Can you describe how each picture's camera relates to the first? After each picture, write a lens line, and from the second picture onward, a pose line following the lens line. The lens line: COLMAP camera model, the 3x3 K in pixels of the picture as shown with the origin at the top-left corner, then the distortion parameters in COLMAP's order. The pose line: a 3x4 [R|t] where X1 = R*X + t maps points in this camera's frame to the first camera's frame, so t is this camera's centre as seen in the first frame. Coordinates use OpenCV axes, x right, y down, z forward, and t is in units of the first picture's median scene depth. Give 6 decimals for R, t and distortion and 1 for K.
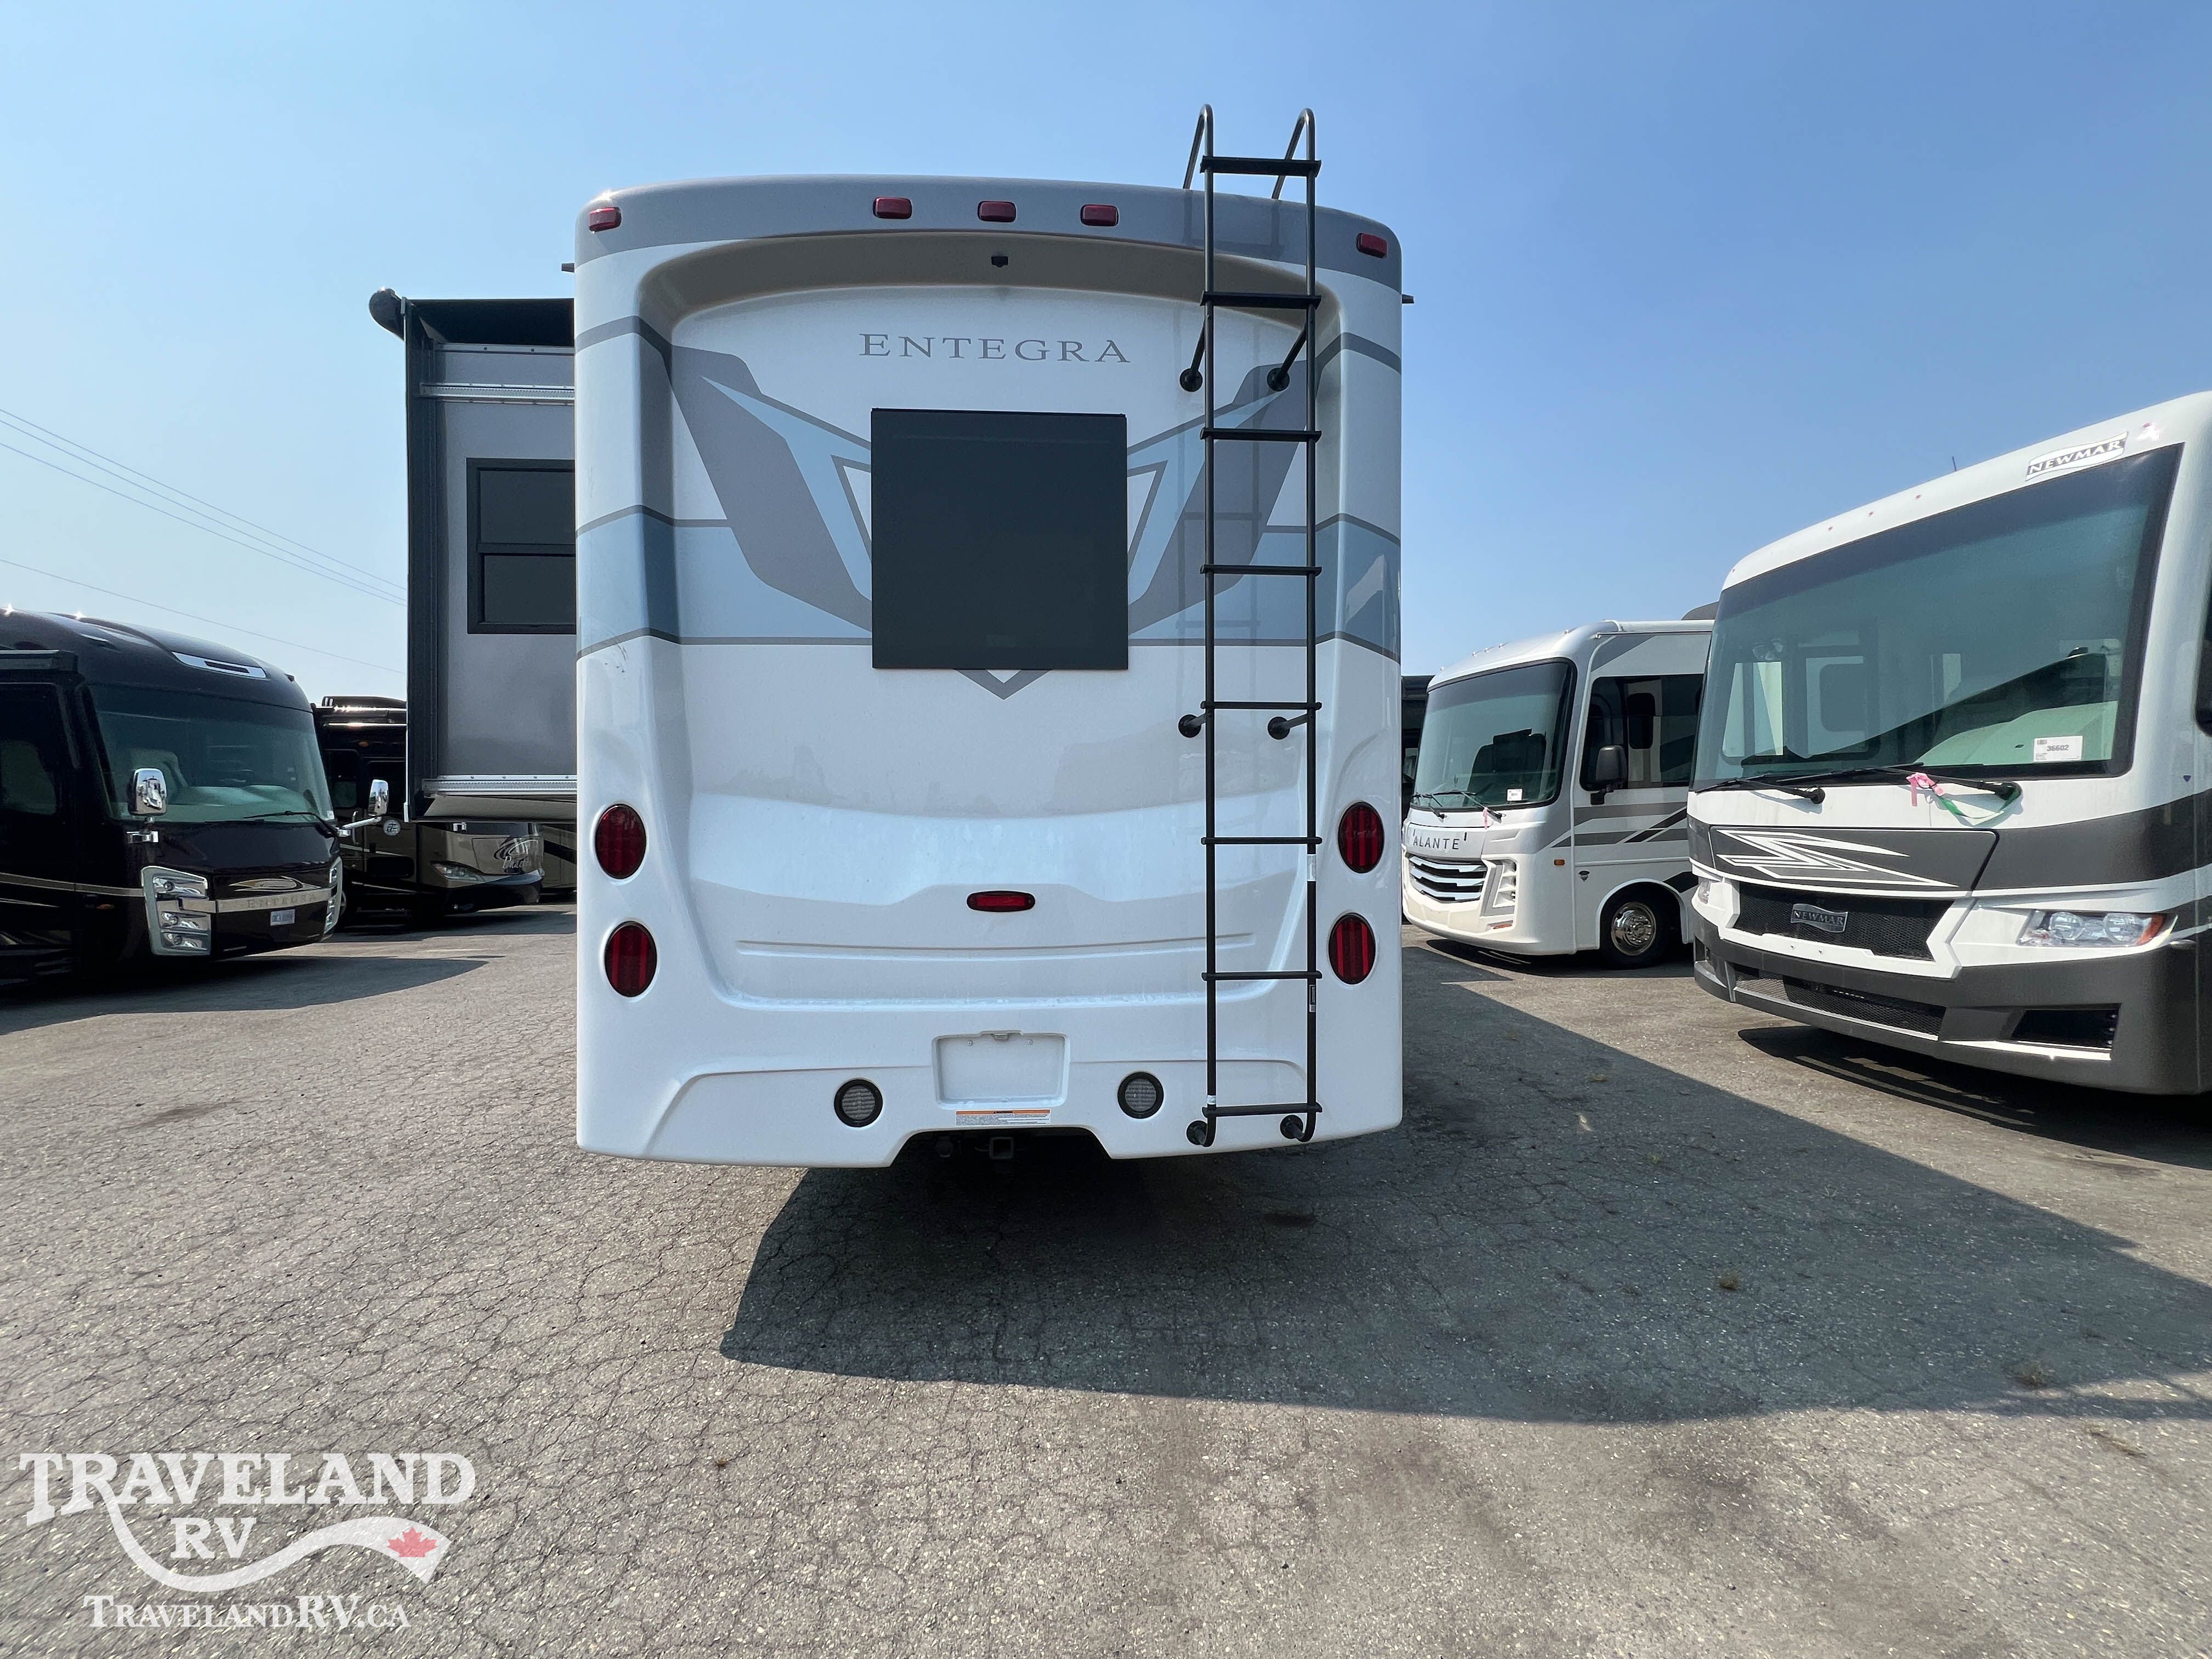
lens RADIAL K [[884.9, 0, 1103.8], [0, 884.9, 827.8], [0, 0, 1]] dist [-0.002282, 0.000328]
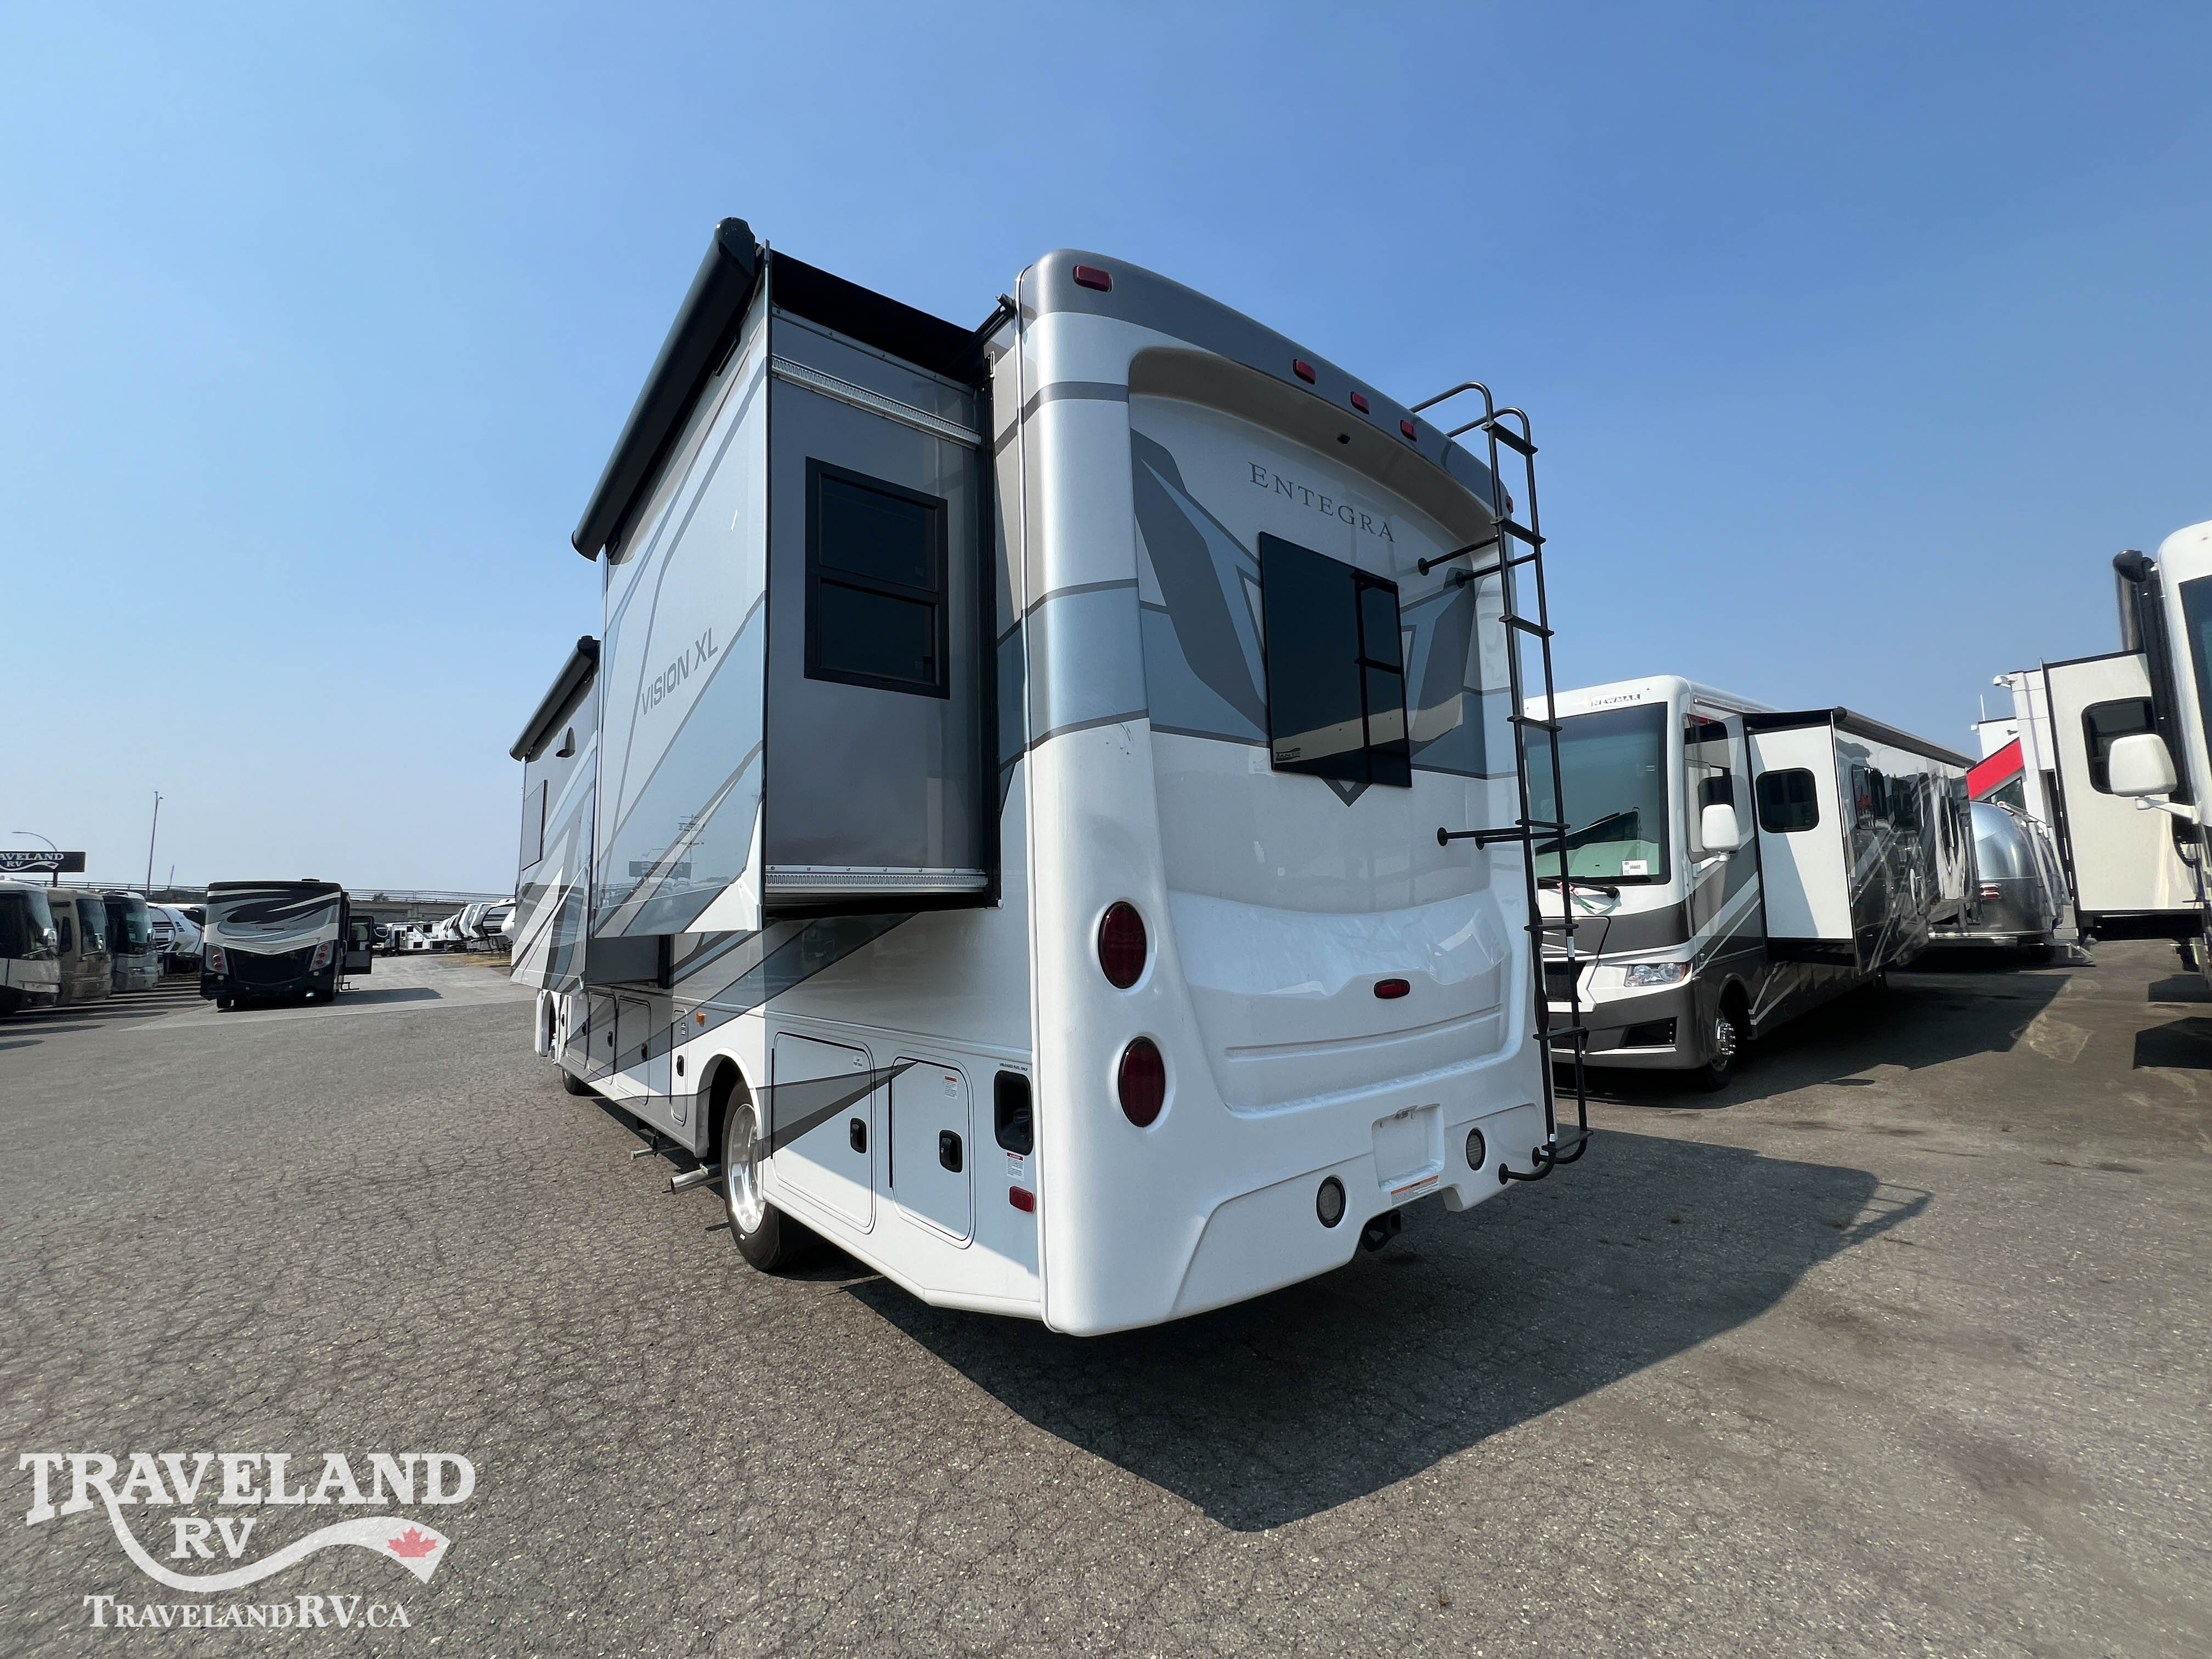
lens RADIAL K [[884.9, 0, 1105.6], [0, 884.9, 827.0], [0, 0, 1]] dist [-0.002282, 0.000328]
pose [[0.816956, 0.044344, 0.574993, -1.013733], [0.025857, 0.993220, -0.113335, -0.001821], [-0.576120, 0.107458, 0.810271, 0.277370]]
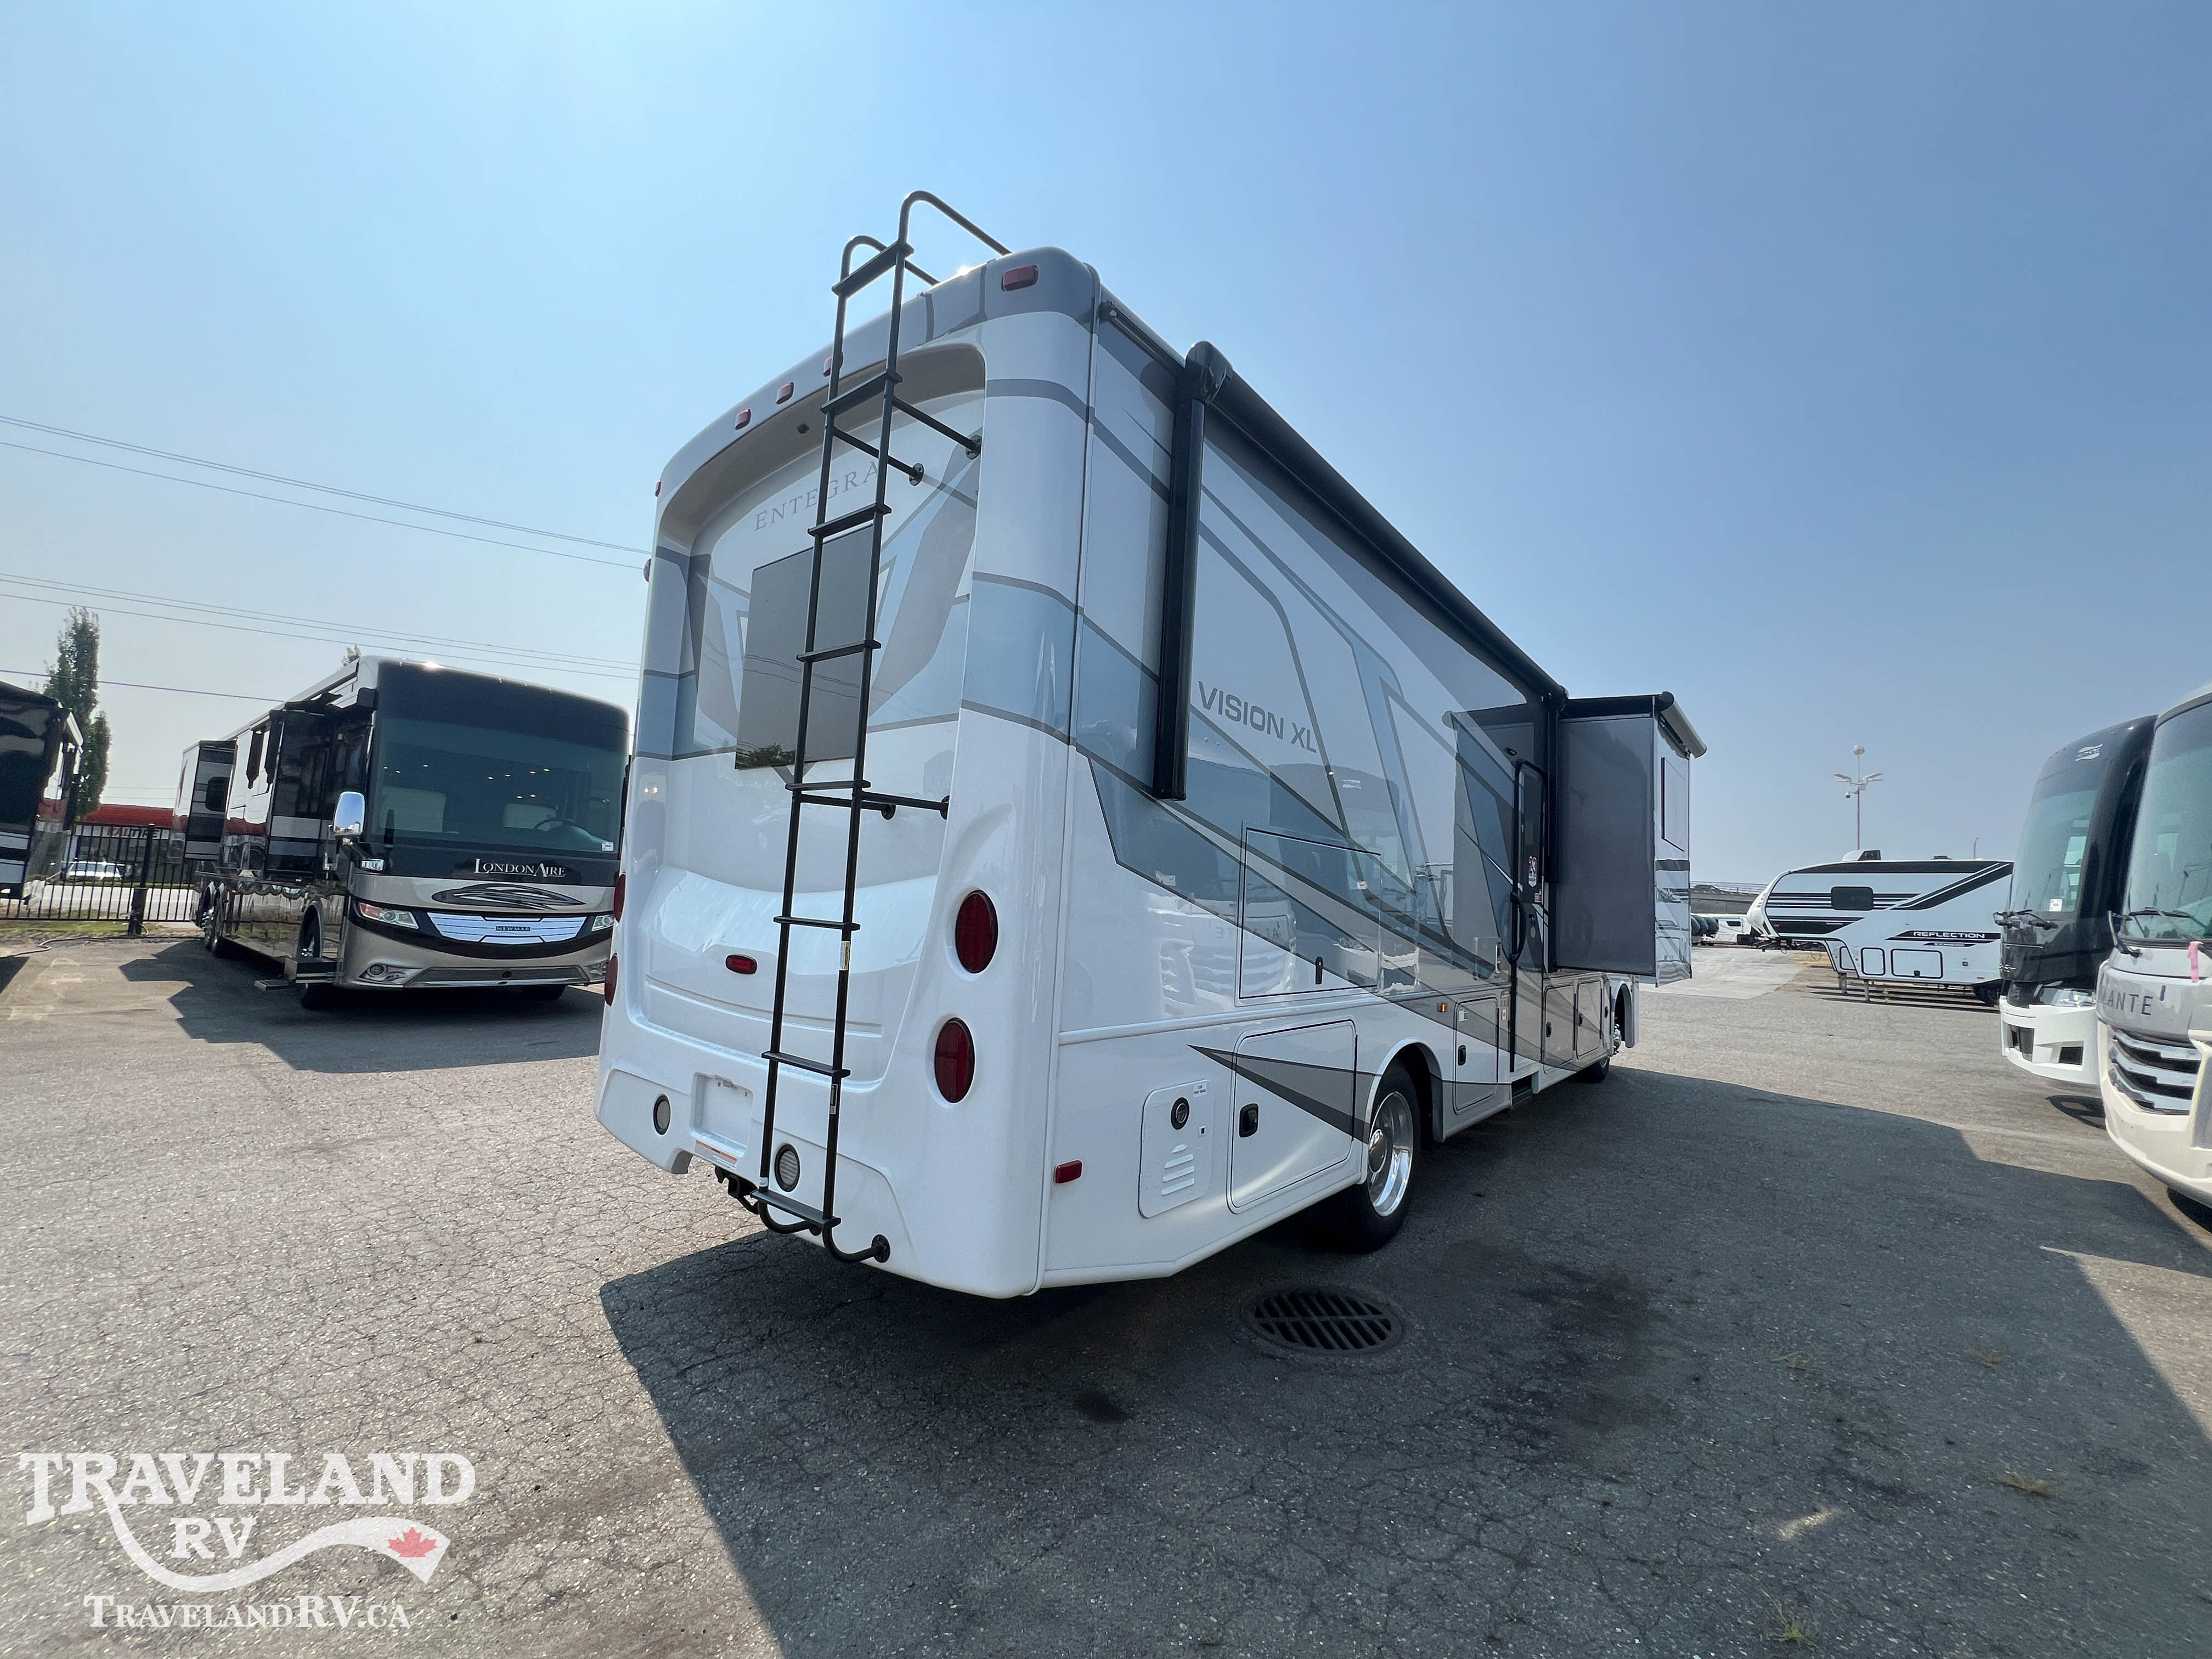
lens RADIAL K [[884.9, 0, 1100.5], [0, 884.9, 828.2], [0, 0, 1]] dist [-0.002282, 0.000328]
pose [[0.726891, -0.010653, -0.686670, 0.976862], [-0.059884, 0.995088, -0.078829, -0.028983], [0.684137, 0.098420, 0.722683, 0.452954]]
